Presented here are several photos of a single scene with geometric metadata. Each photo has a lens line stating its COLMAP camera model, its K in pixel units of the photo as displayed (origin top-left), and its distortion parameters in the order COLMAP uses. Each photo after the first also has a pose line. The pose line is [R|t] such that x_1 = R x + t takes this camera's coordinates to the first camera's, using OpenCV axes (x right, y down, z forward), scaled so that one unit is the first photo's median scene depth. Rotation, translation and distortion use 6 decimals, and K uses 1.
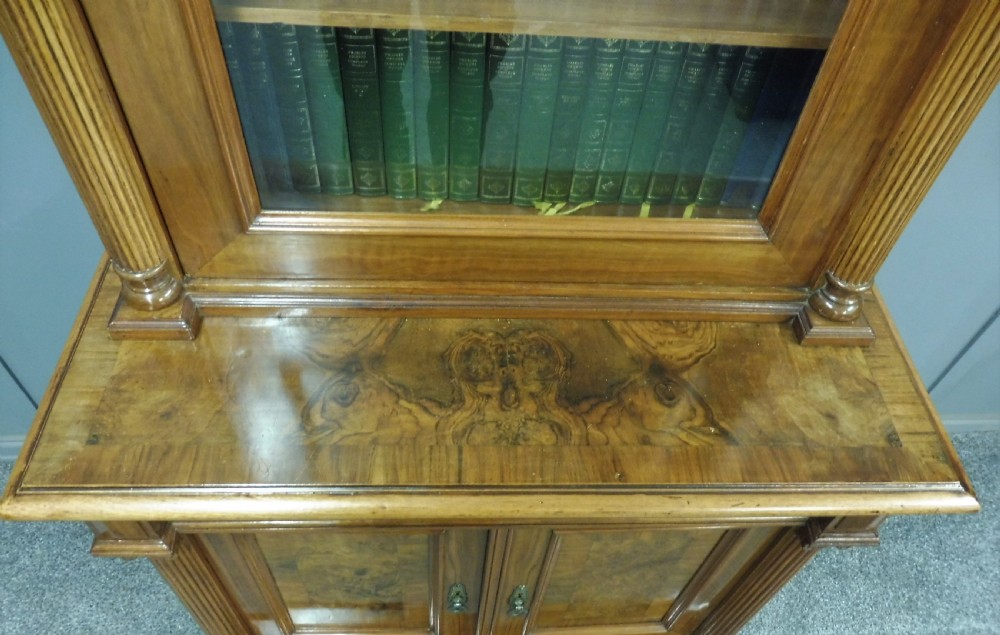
lens RADIAL K [[729.5, 0, 505.4], [0, 729.5, 390.3], [0, 0, 1]] dist [-0.041525, -0.005572]
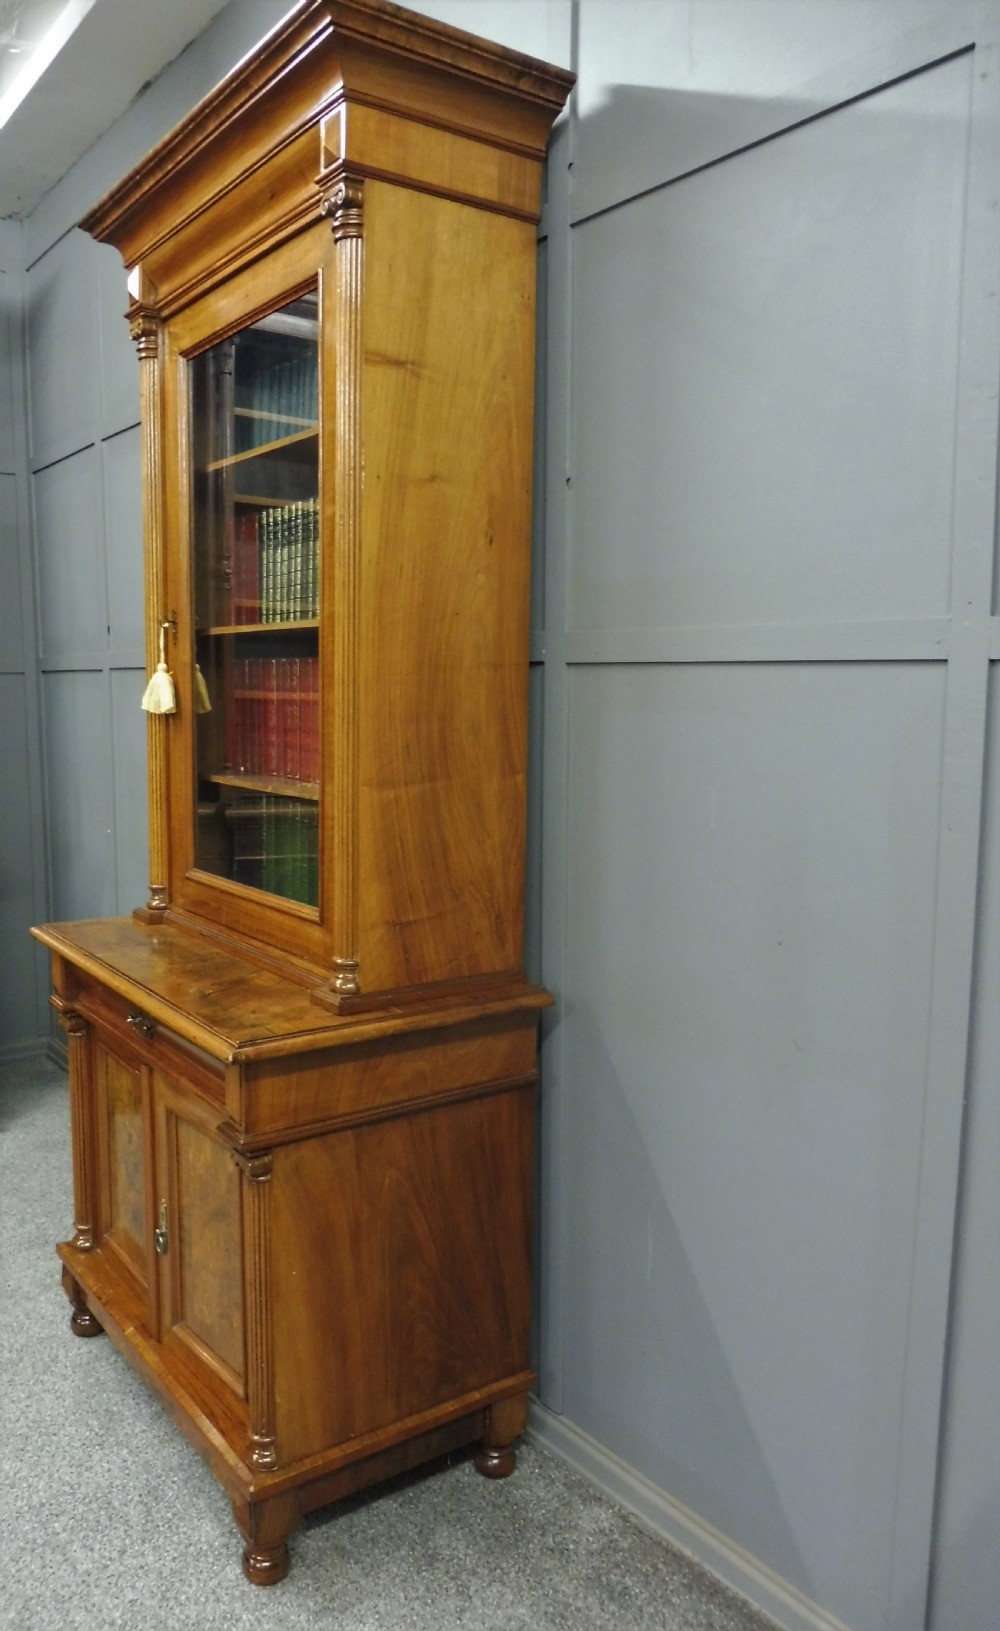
lens RADIAL K [[1174.9, 0, 402.8], [0, 1174.9, 818.5], [0, 0, 1]] dist [-0.055782, 0.012822]
pose [[0.513294, 0.033168, -0.857572, 2.455582], [-0.666117, 0.645453, -0.373736, 0.436429], [0.541127, 0.763079, 0.353401, 0.065851]]
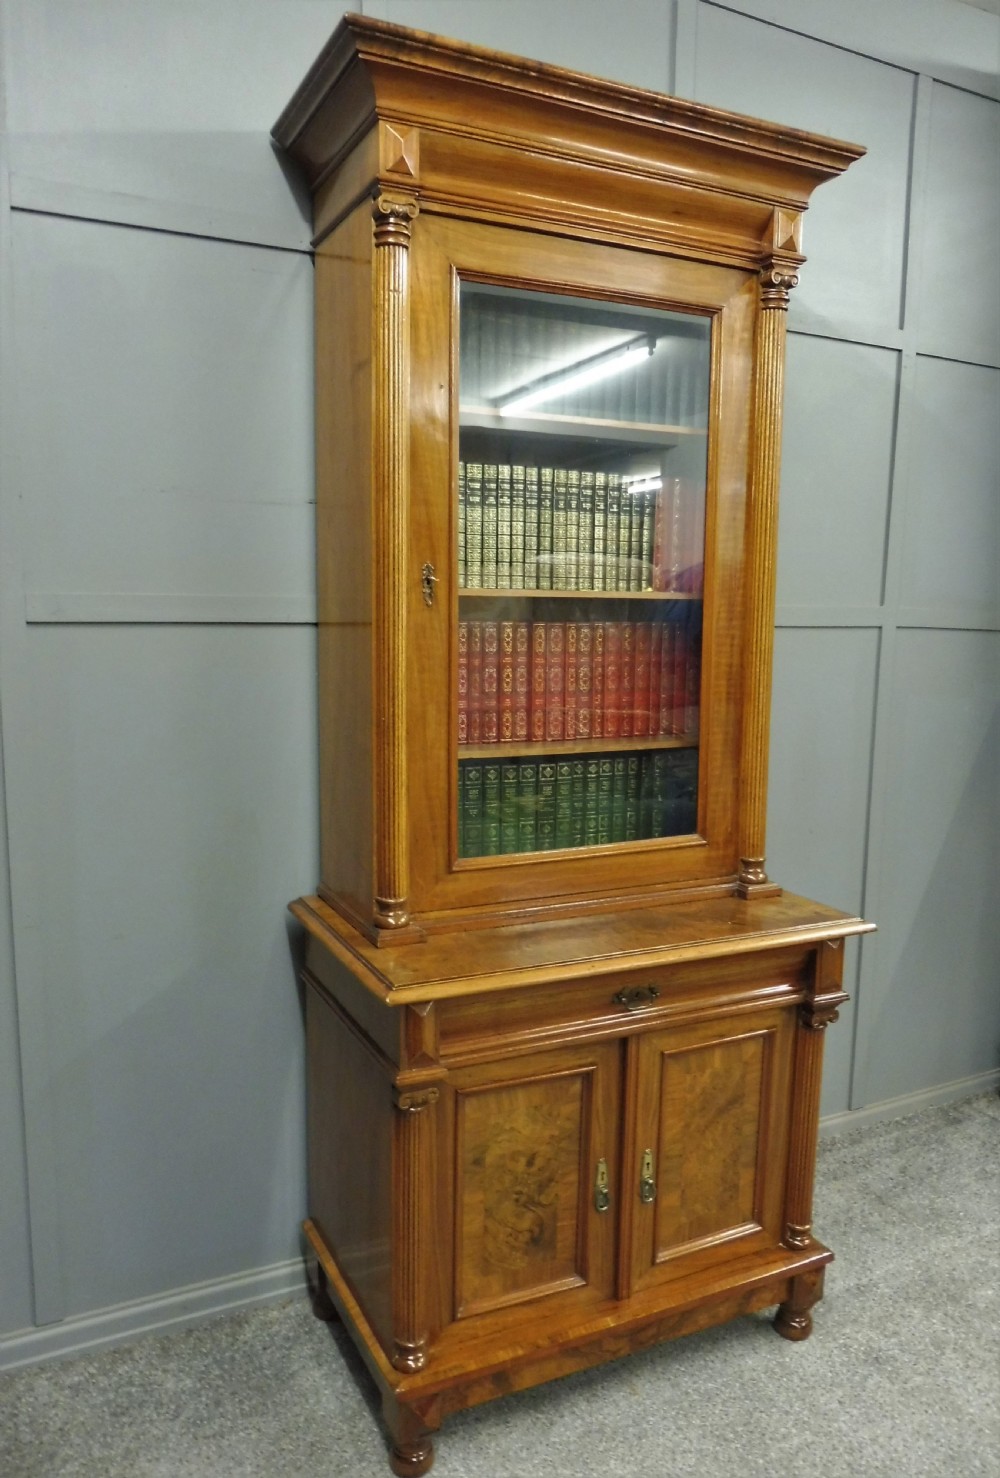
lens RADIAL K [[1089.4, 0, 509.8], [0, 1089.4, 759.5], [0, 0, 1]] dist [-0.056672, 0.013833]
pose [[0.917783, -0.114483, 0.380222, -1.089215], [0.345826, 0.701014, -0.623686, 1.157889], [-0.195140, 0.703899, 0.682969, -0.909769]]
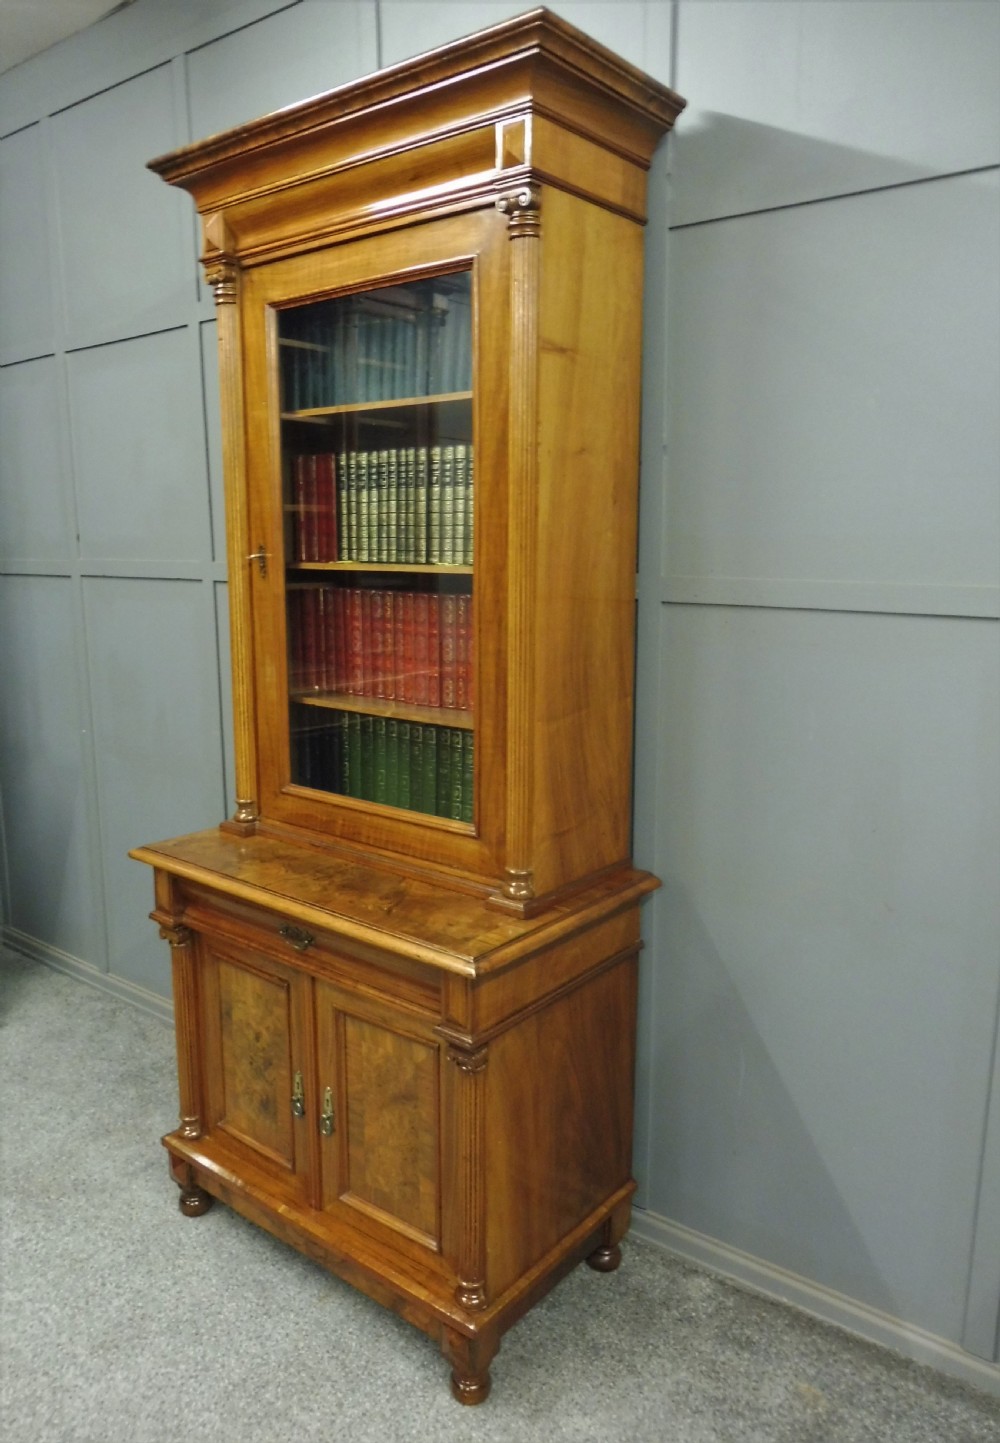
lens RADIAL K [[1042.5, 0, 462.5], [0, 1042.5, 716.2], [0, 0, 1]] dist [-0.052495, 0.008369]
pose [[0.735264, 0.047032, -0.676147, 1.933611], [-0.507312, 0.699736, -0.502995, 0.826684], [0.449468, 0.712851, 0.538351, -0.529989]]
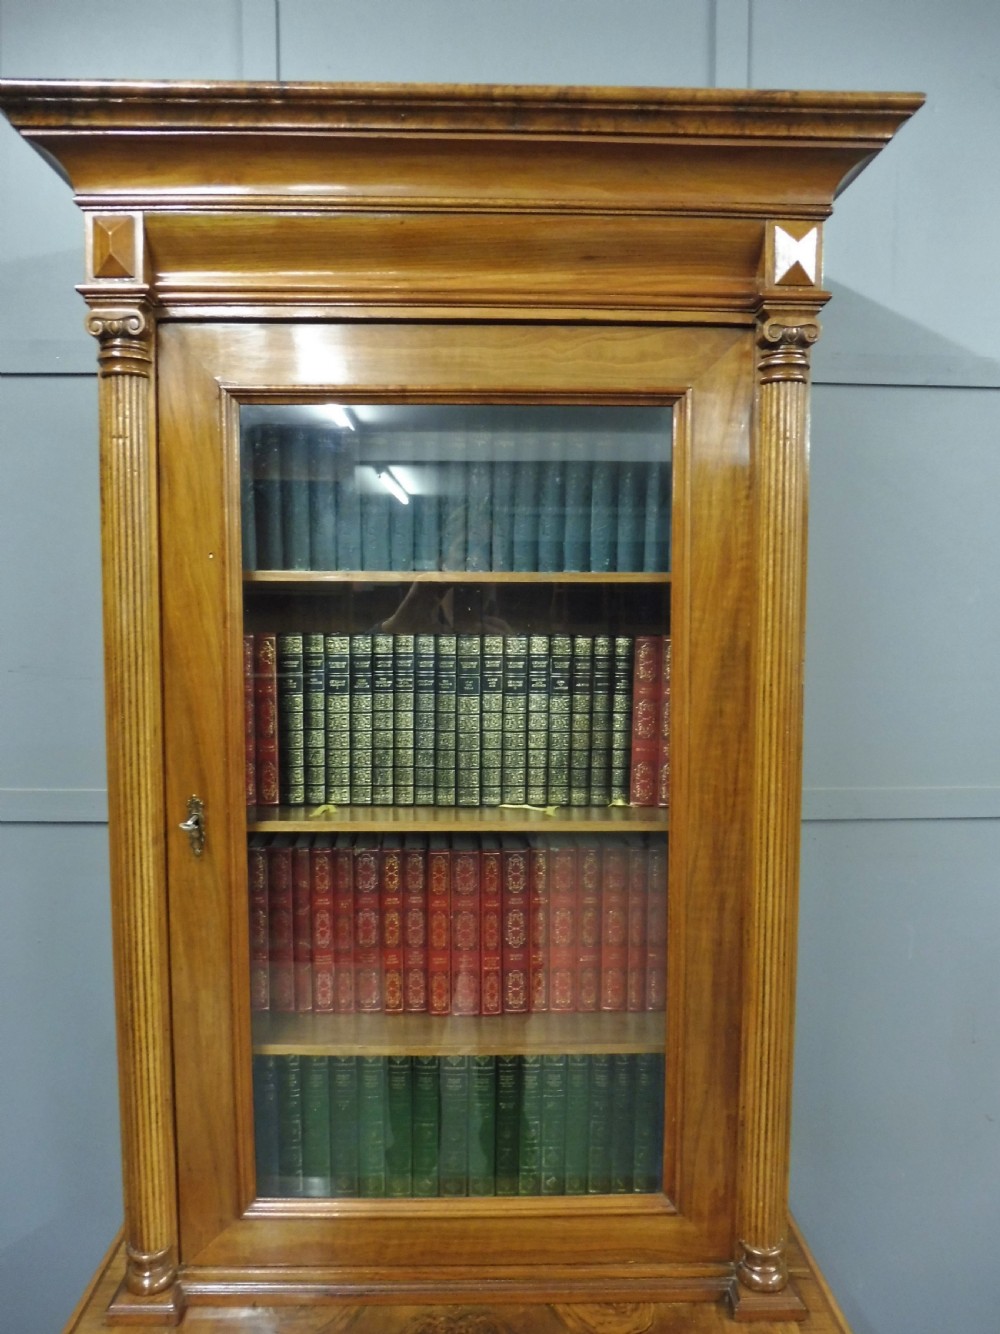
lens RADIAL K [[983.2, 0, 491.3], [0, 983.2, 670.4], [0, 0, 1]] dist [-0.053161, 0.012582]
pose [[0.997559, -0.063252, -0.029596, 0.160432], [0.019234, 0.656271, -0.754280, 0.381620], [0.067132, 0.751870, 0.655885, -0.687414]]
